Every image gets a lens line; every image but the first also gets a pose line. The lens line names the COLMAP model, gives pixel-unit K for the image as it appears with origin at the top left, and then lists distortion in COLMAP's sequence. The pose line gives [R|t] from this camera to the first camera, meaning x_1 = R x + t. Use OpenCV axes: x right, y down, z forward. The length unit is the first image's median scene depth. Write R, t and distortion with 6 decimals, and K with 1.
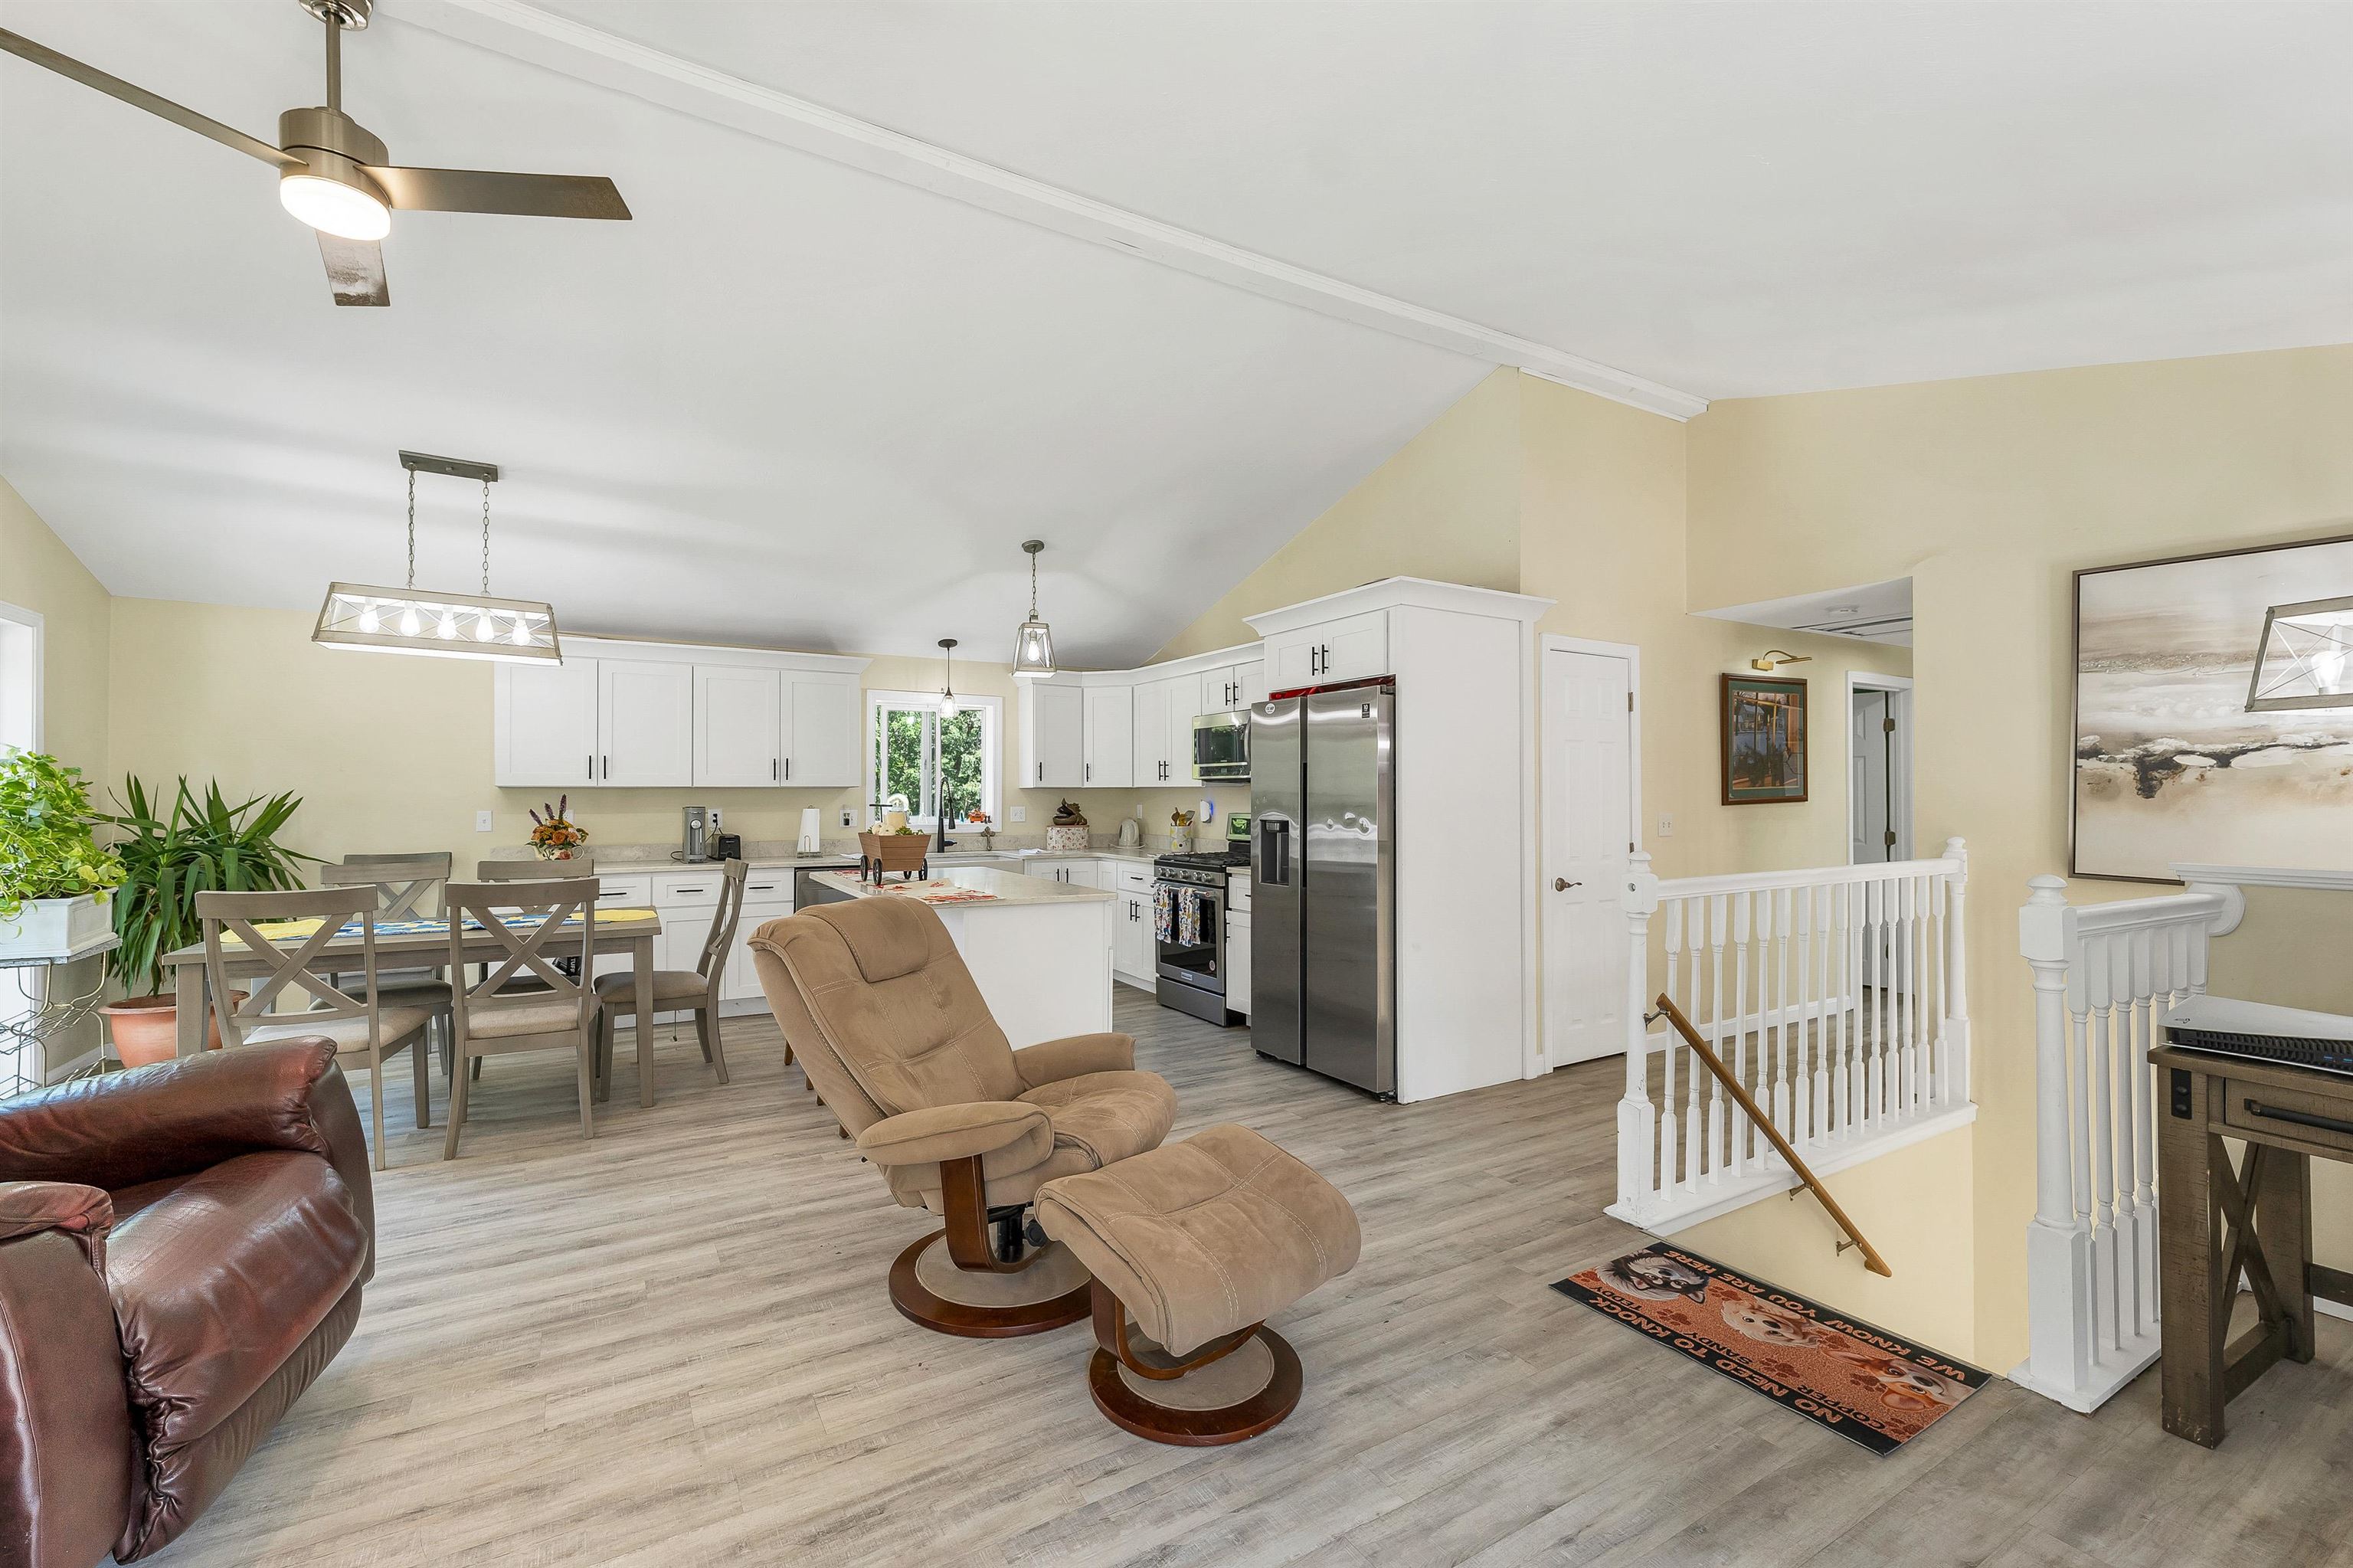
lens RADIAL K [[975.9, 0, 1172.9], [0, 975.9, 792.3], [0, 0, 1]] dist [-0.001249, -0.000079]
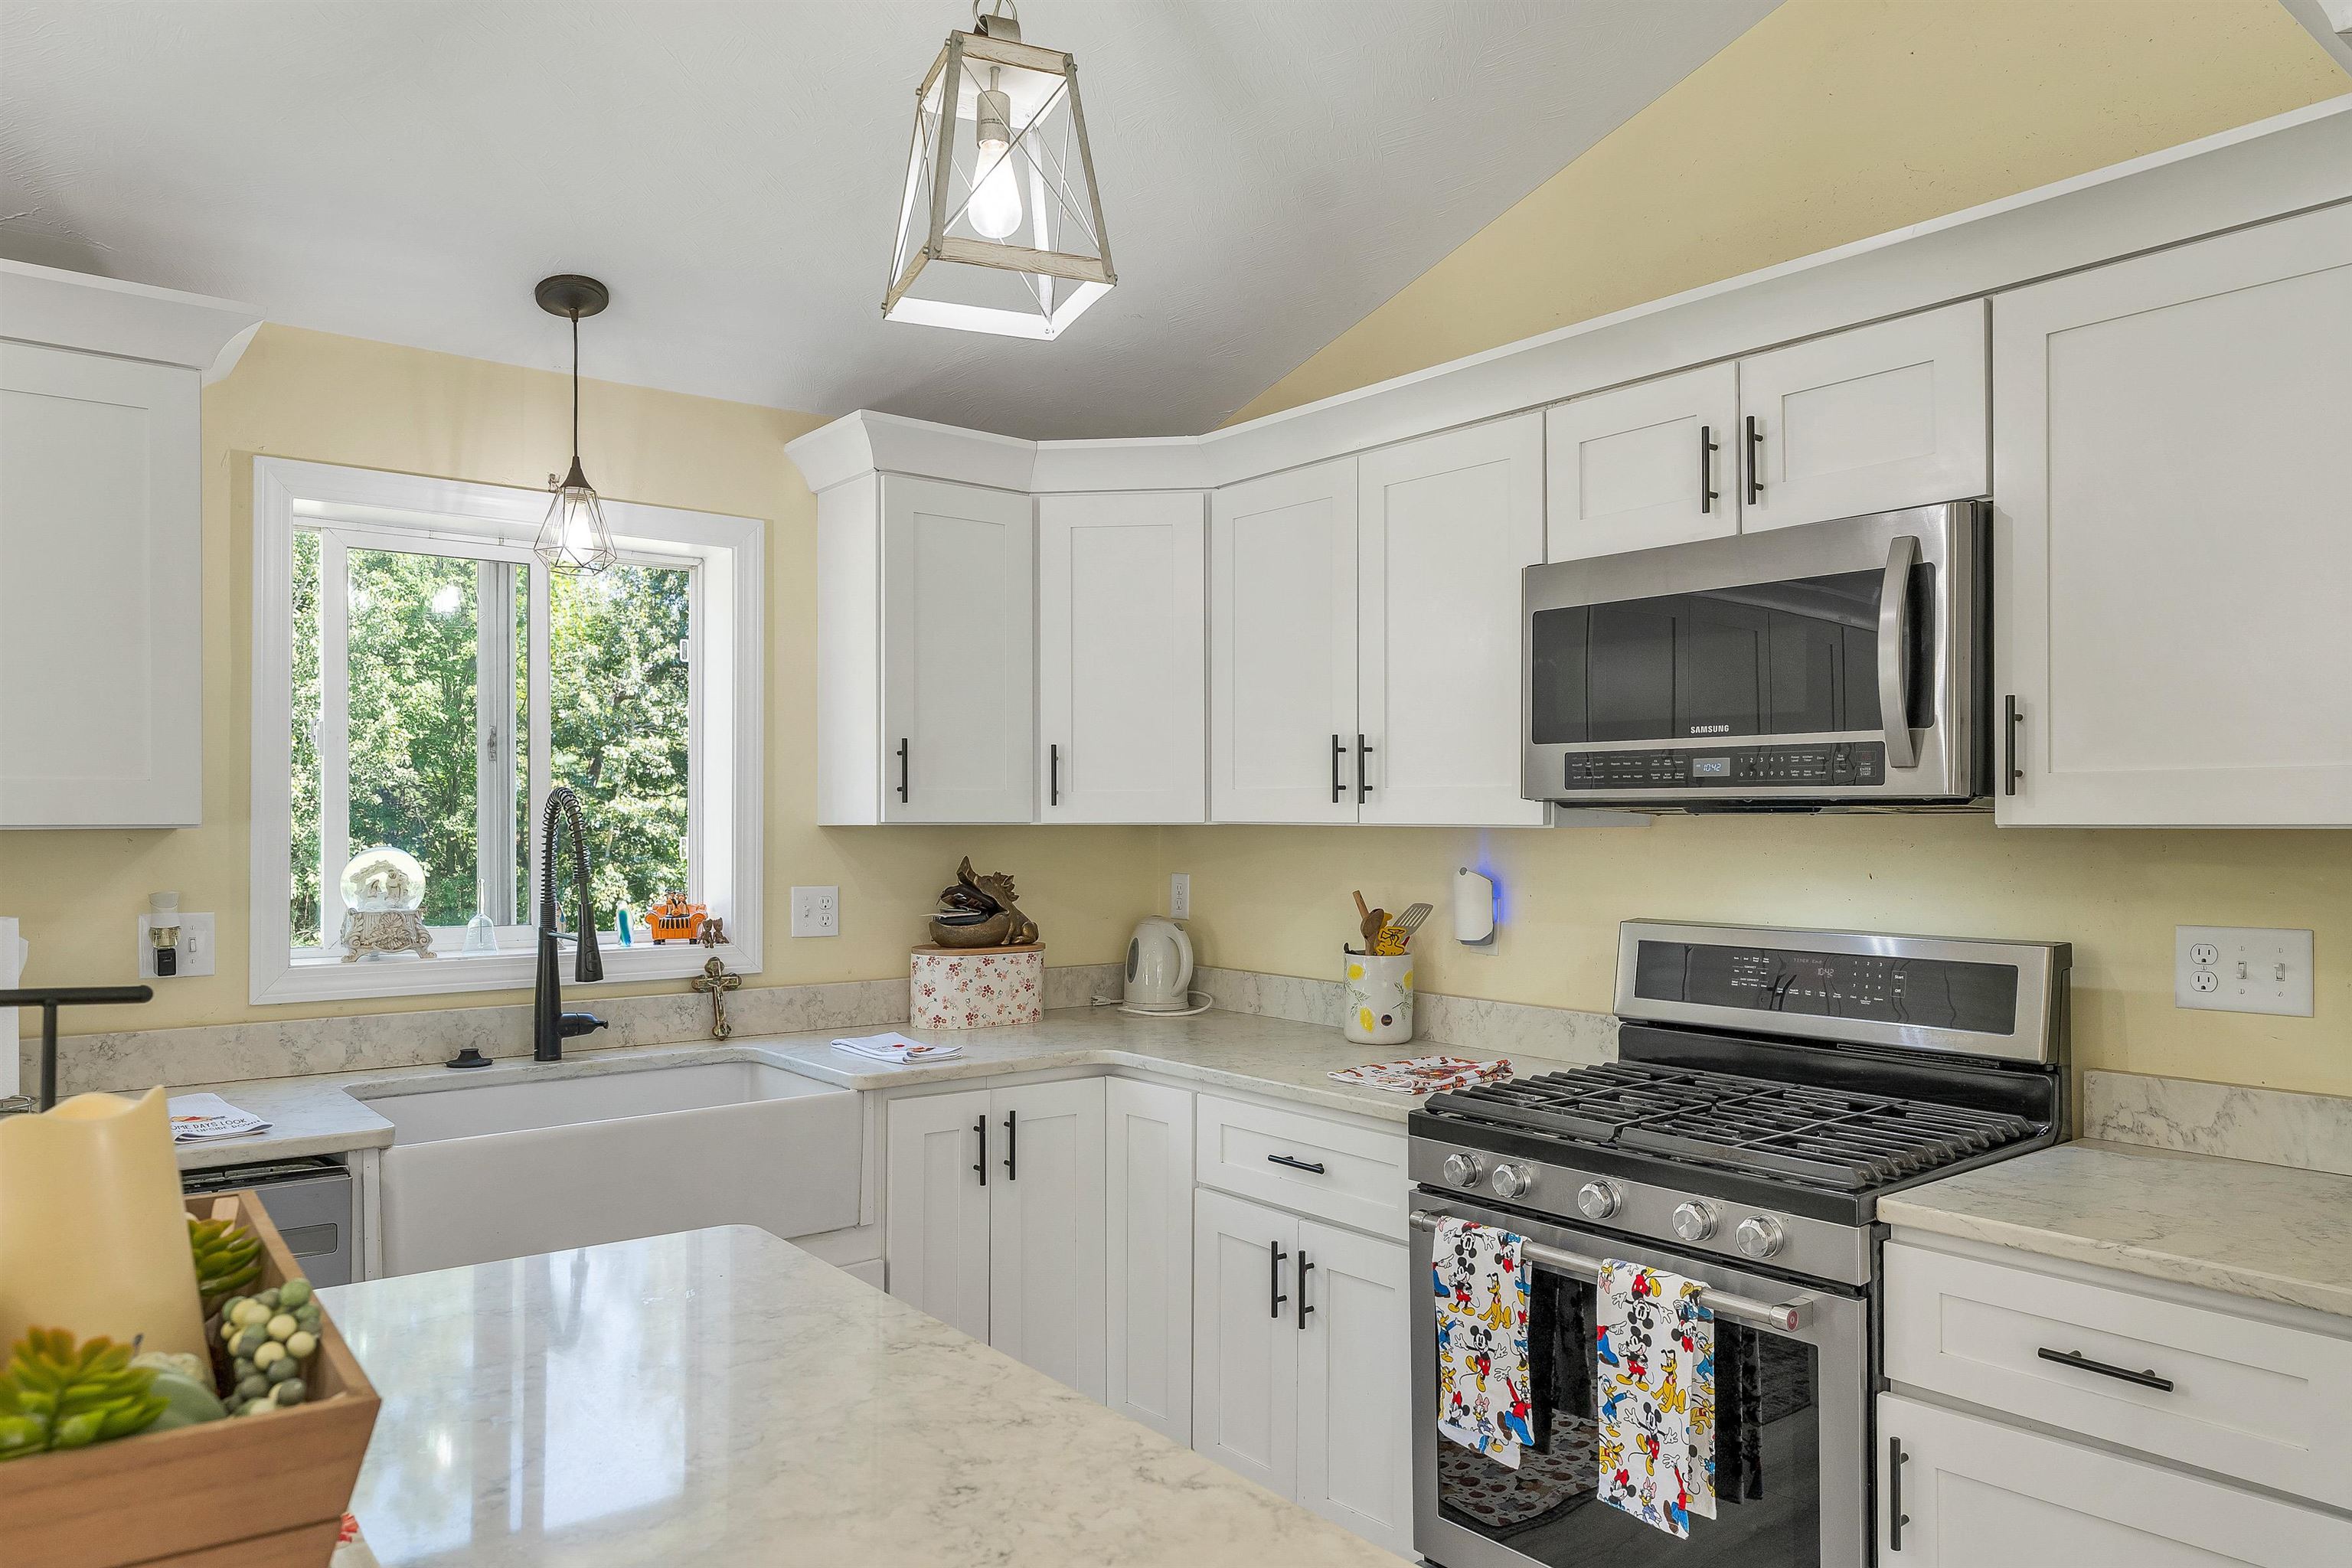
lens RADIAL K [[1555.1, 0, 1175.6], [0, 1555.1, 826.3], [0, 0, 1]] dist [-0.002162, 0.000247]
pose [[0.990105, 0.000315, 0.140331, -0.117699], [-0.001465, 0.999966, 0.008095, -0.008310], [-0.140324, -0.008220, 0.990072, 0.514710]]
